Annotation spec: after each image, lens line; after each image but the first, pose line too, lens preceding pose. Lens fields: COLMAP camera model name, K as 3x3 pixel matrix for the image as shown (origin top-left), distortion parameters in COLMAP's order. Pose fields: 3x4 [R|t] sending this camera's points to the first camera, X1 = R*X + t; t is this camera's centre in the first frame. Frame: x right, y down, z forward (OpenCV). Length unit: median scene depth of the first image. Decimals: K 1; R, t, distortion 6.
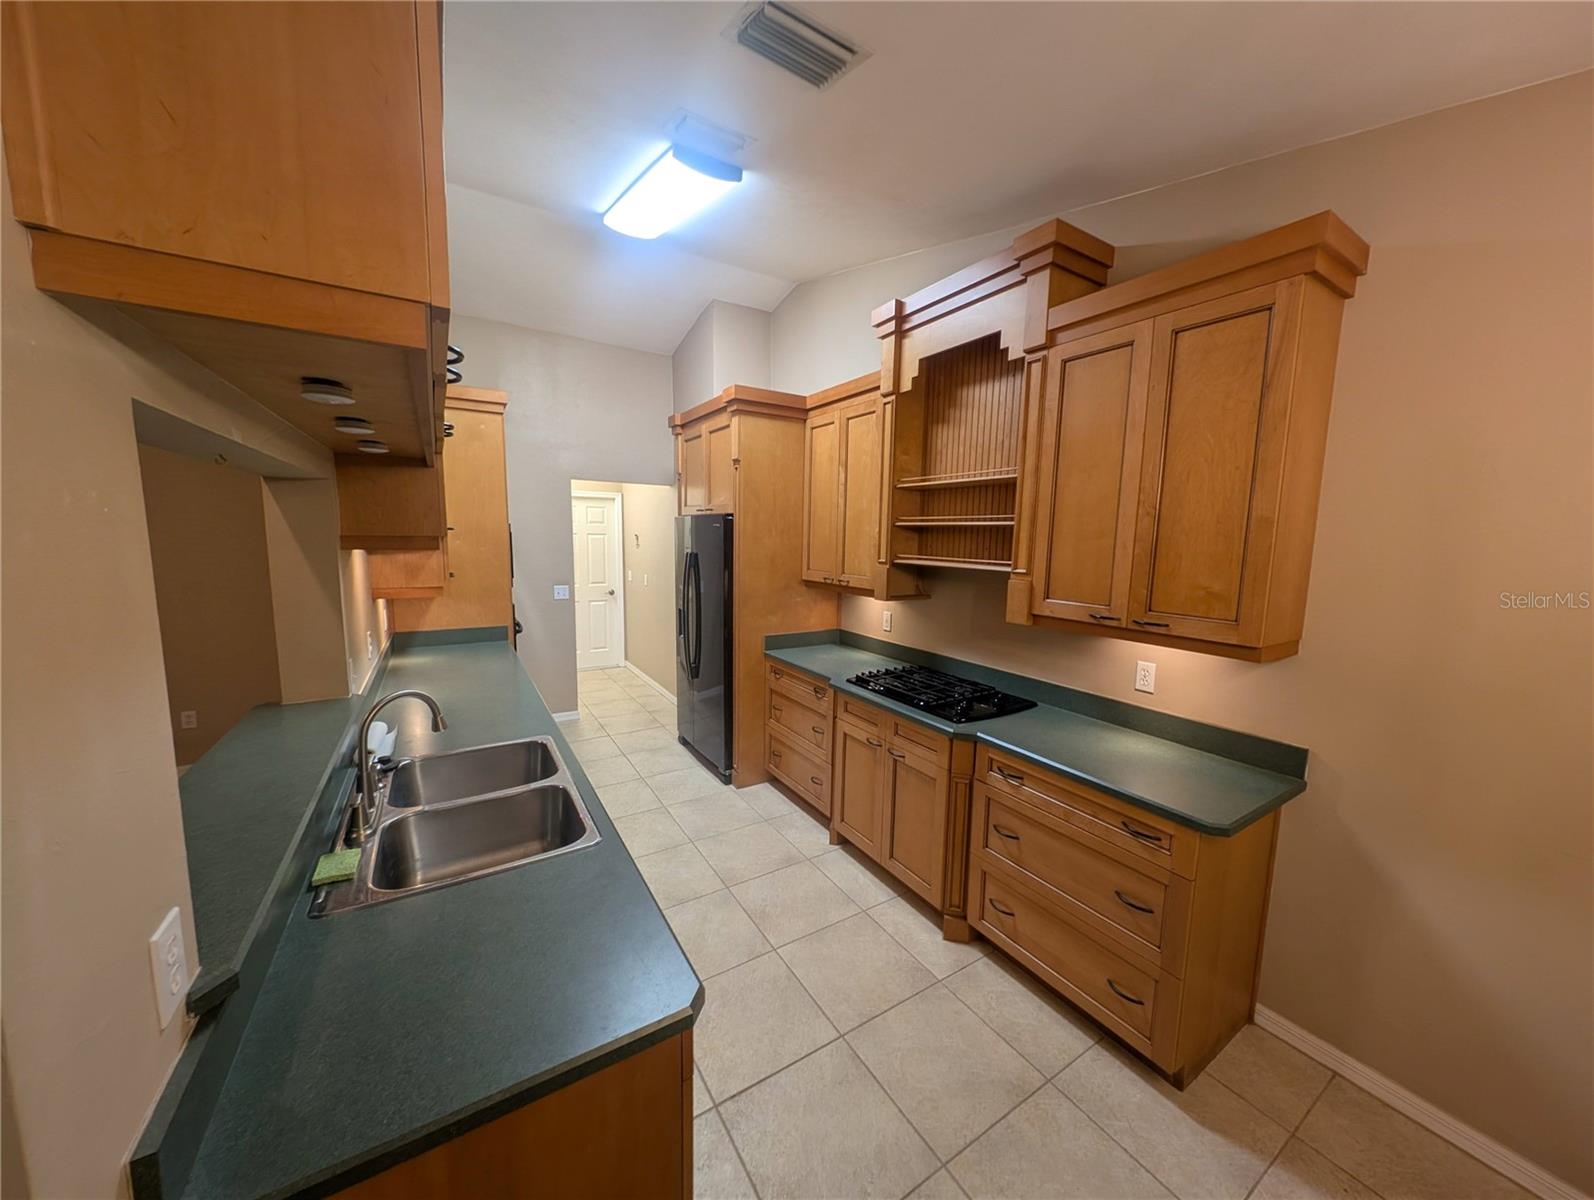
lens RADIAL K [[565.3, 0, 798.7], [0, 565.3, 601.6], [0, 0, 1]] dist [-0.002450, 0.000531]
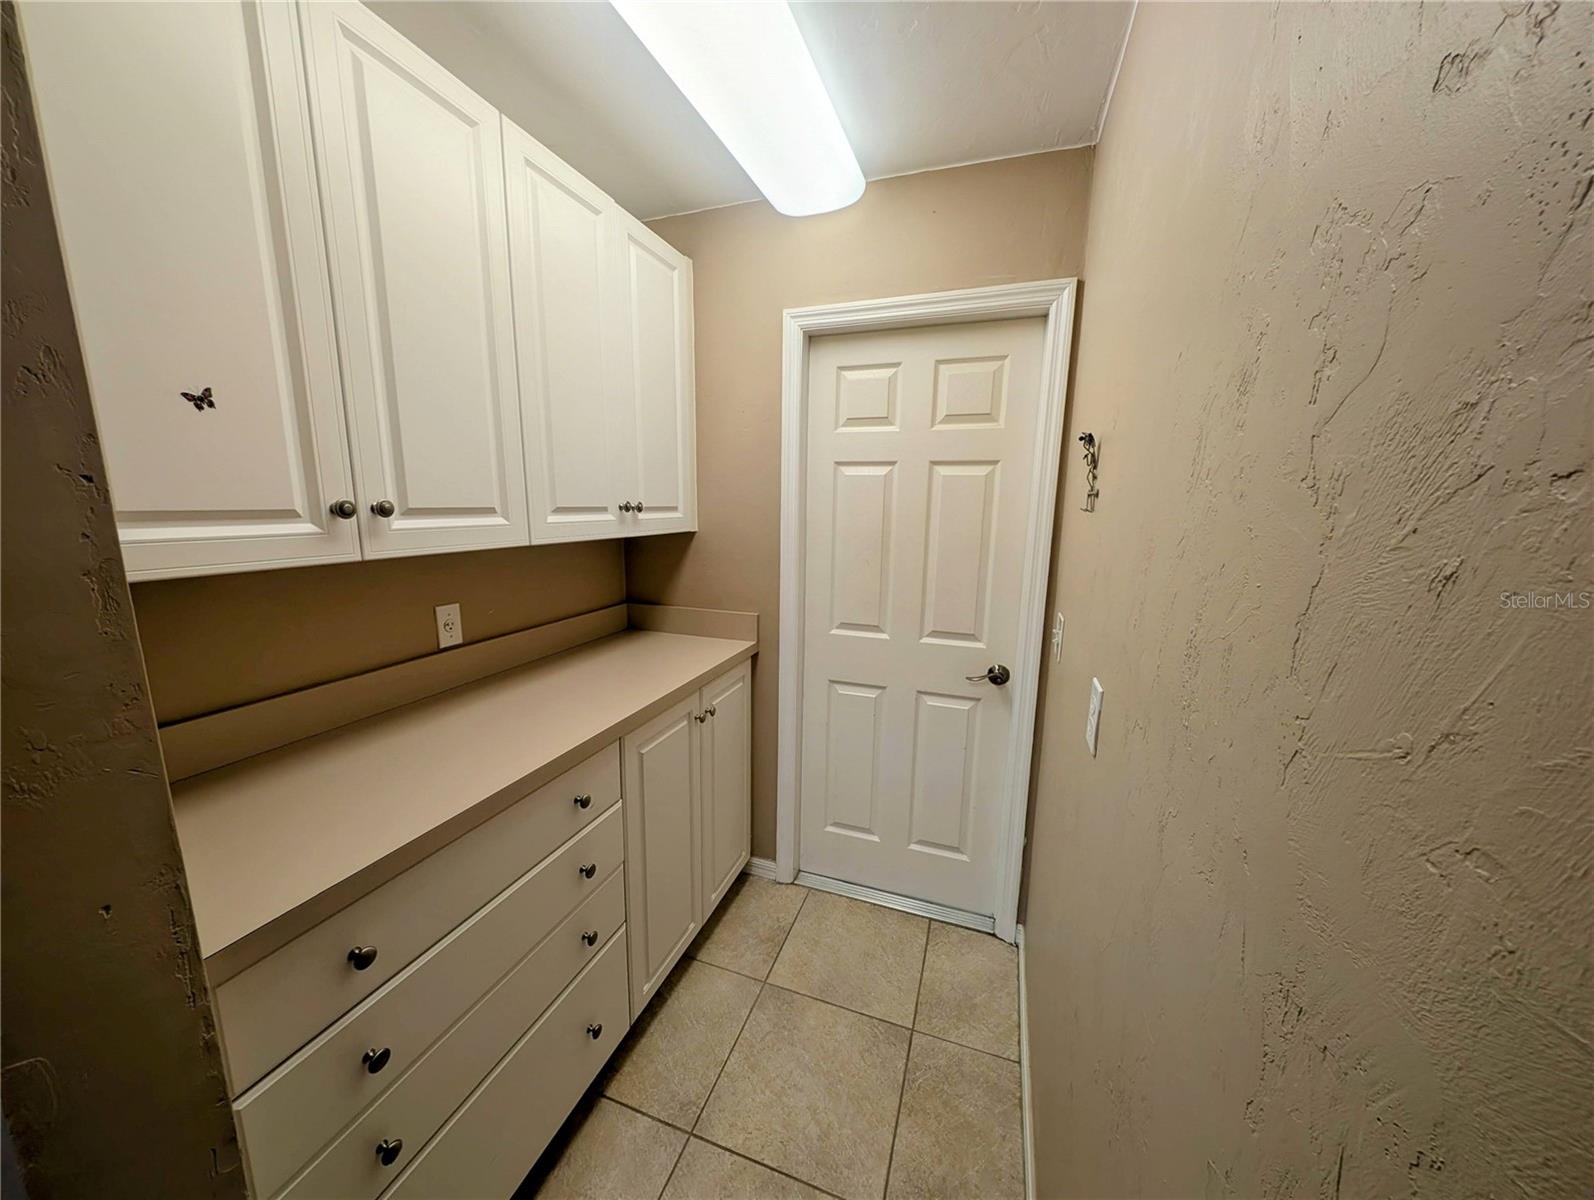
lens RADIAL K [[565.3, 0, 796.7], [0, 565.3, 601.7], [0, 0, 1]] dist [-0.002450, 0.000531]
pose [[0.620721, 0.134663, -0.772380, -0.182727], [-0.099492, 0.990704, 0.092770, -0.068099], [0.777693, 0.019261, 0.628349, 0.747954]]
